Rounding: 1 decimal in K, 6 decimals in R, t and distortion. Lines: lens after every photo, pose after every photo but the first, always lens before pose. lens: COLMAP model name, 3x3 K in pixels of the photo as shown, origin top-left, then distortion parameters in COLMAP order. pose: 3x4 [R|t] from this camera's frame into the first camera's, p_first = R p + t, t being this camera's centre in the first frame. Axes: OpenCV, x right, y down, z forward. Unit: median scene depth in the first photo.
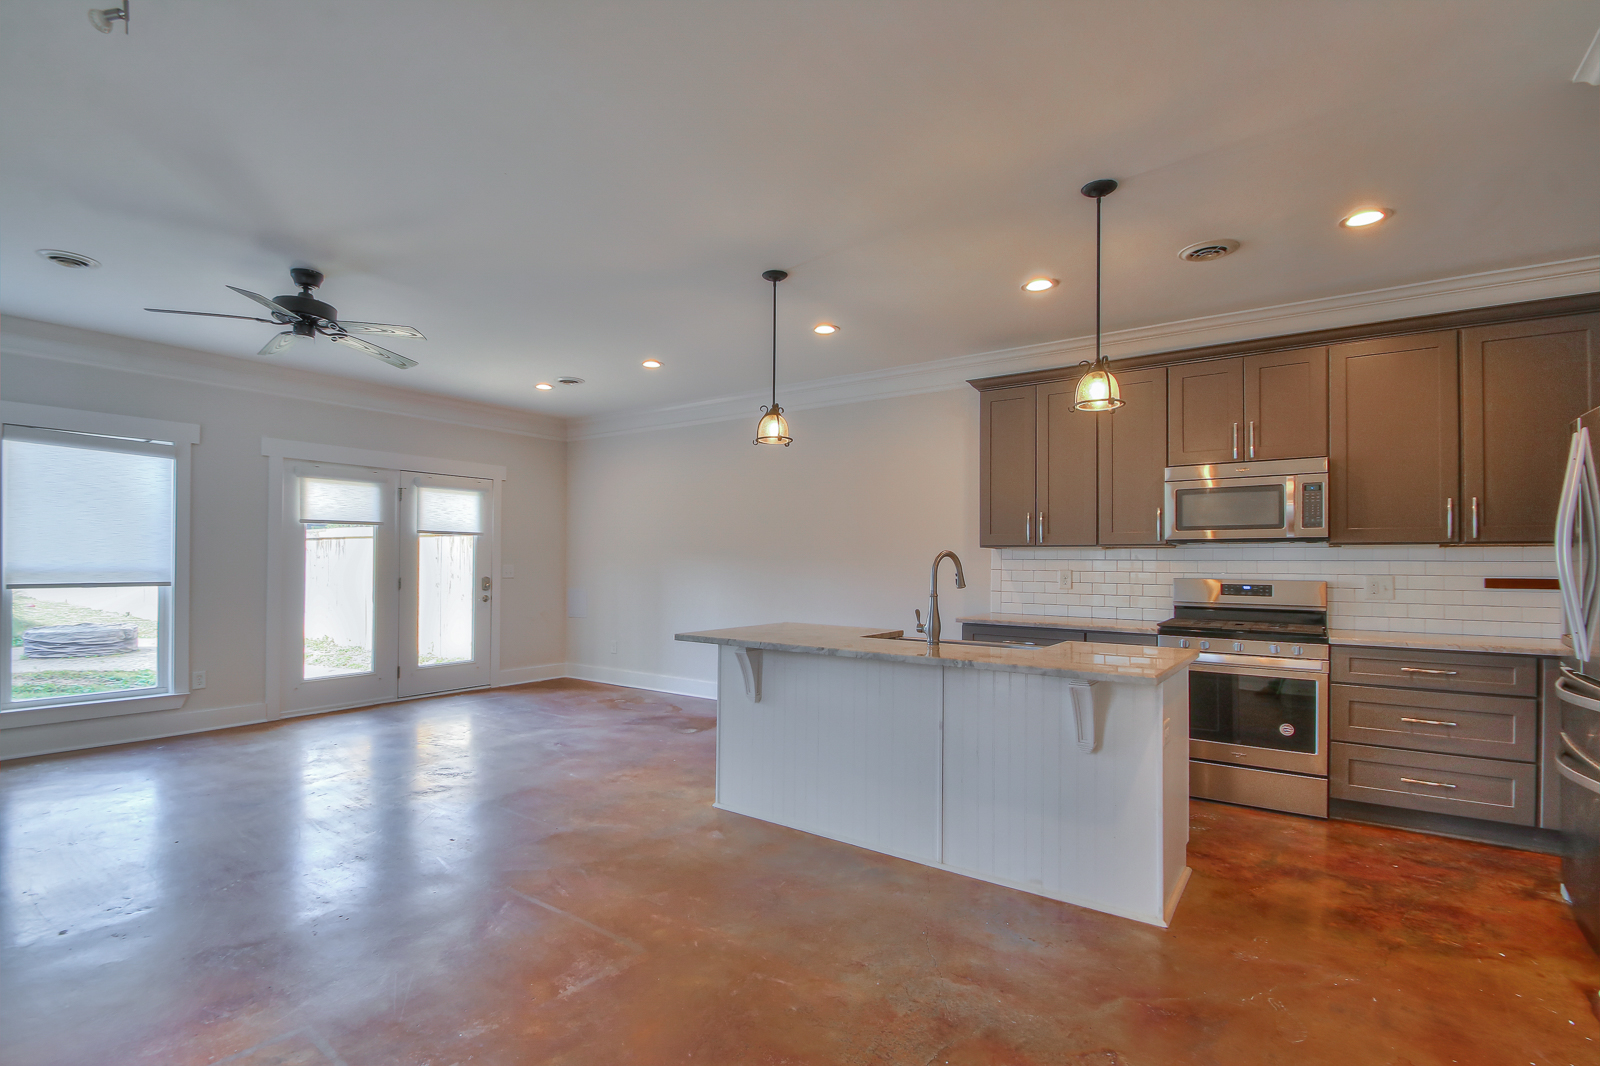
lens RADIAL K [[749.3, 0, 779.7], [0, 749.3, 552.8], [0, 0, 1]] dist [-0.000310, -0.008066]
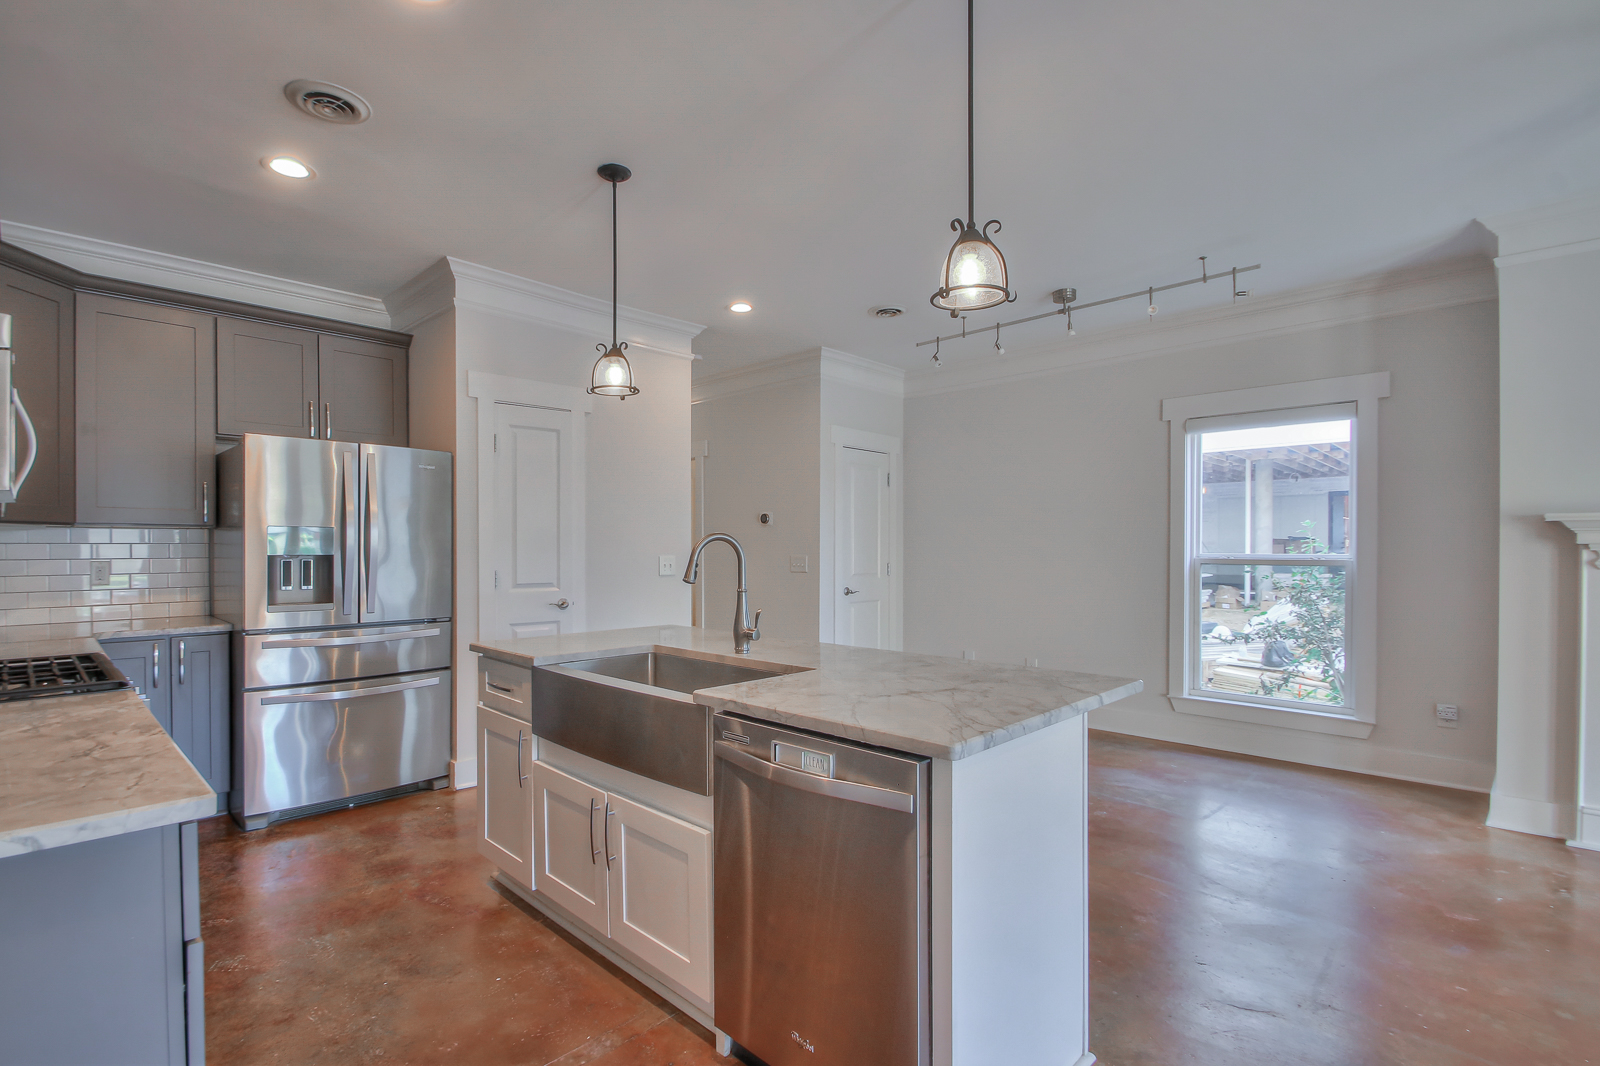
lens RADIAL K [[758.6, 0, 754.6], [0, 758.6, 548.3], [0, 0, 1]] dist [0.068222, 0.000024]
pose [[-0.984552, -0.008669, 0.174875, 0.042067], [-0.008342, 0.999962, 0.002602, 0.004261], [-0.174891, 0.001103, -0.984587, 1.467397]]
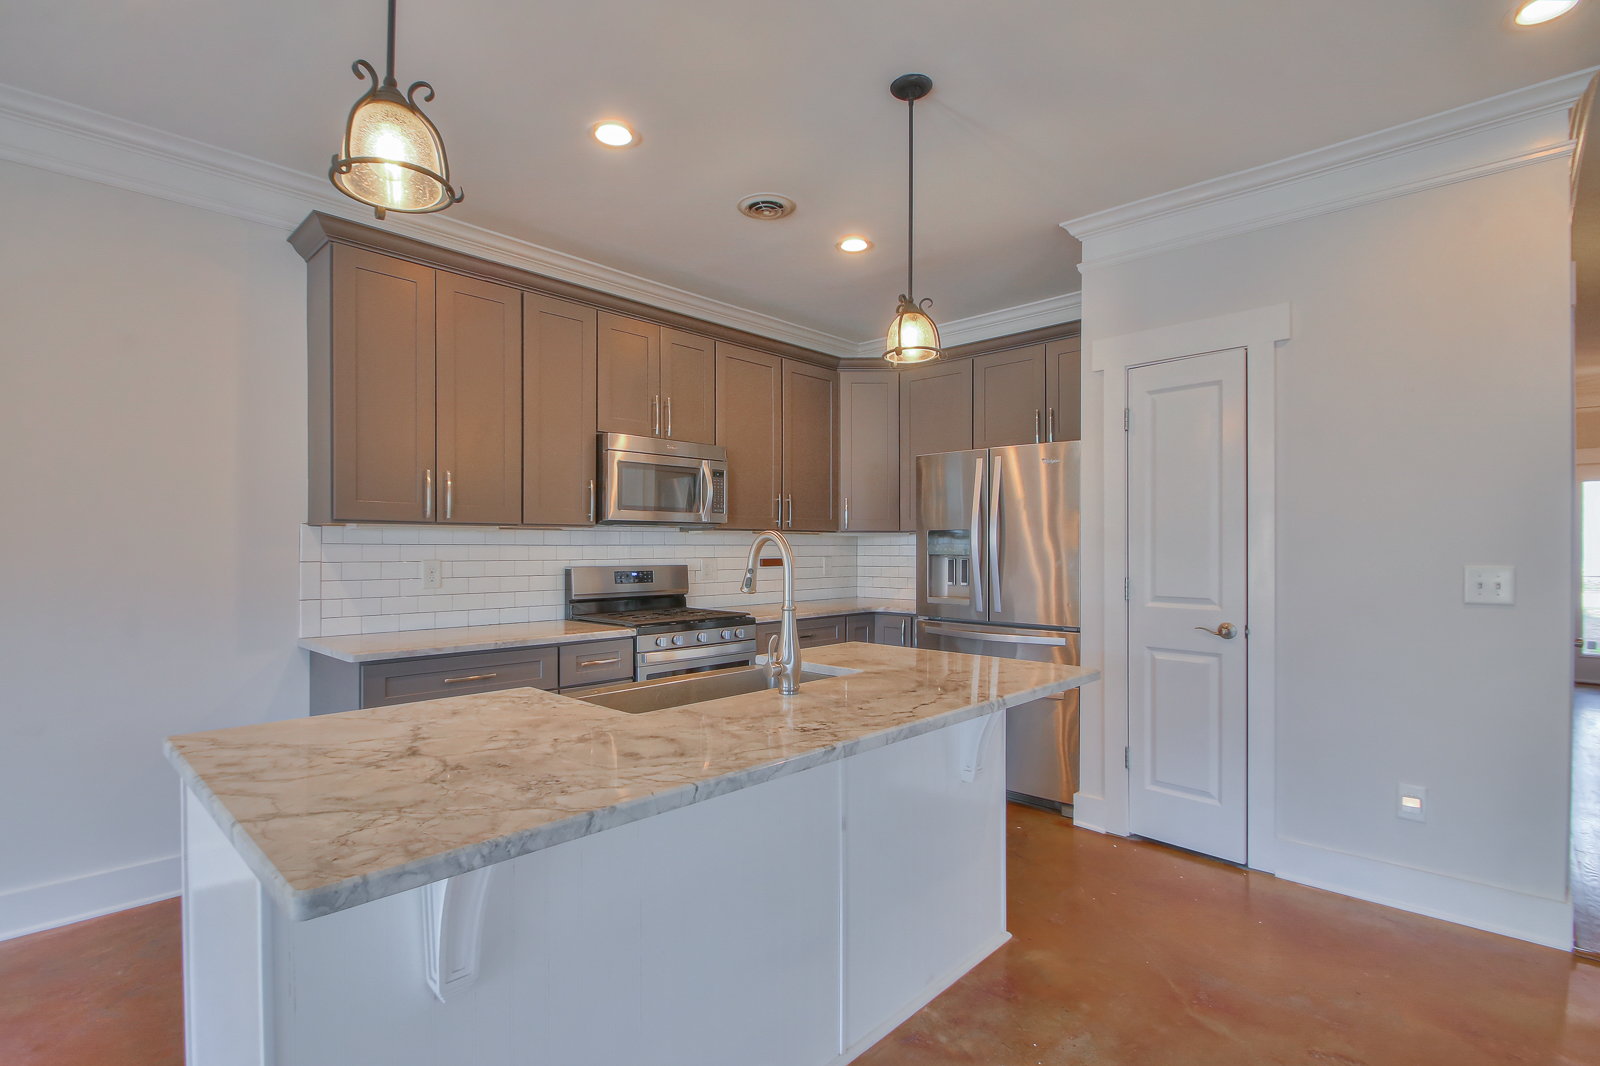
lens RADIAL K [[751.0, 0, 780.9], [0, 751.0, 545.9], [0, 0, 1]] dist [-0.001383, -0.000370]
pose [[0.149100, -0.004365, 0.988813, -0.299416], [-0.008260, 0.999950, 0.005660, 0.004987], [-0.988788, -0.009011, 0.149056, 0.751759]]
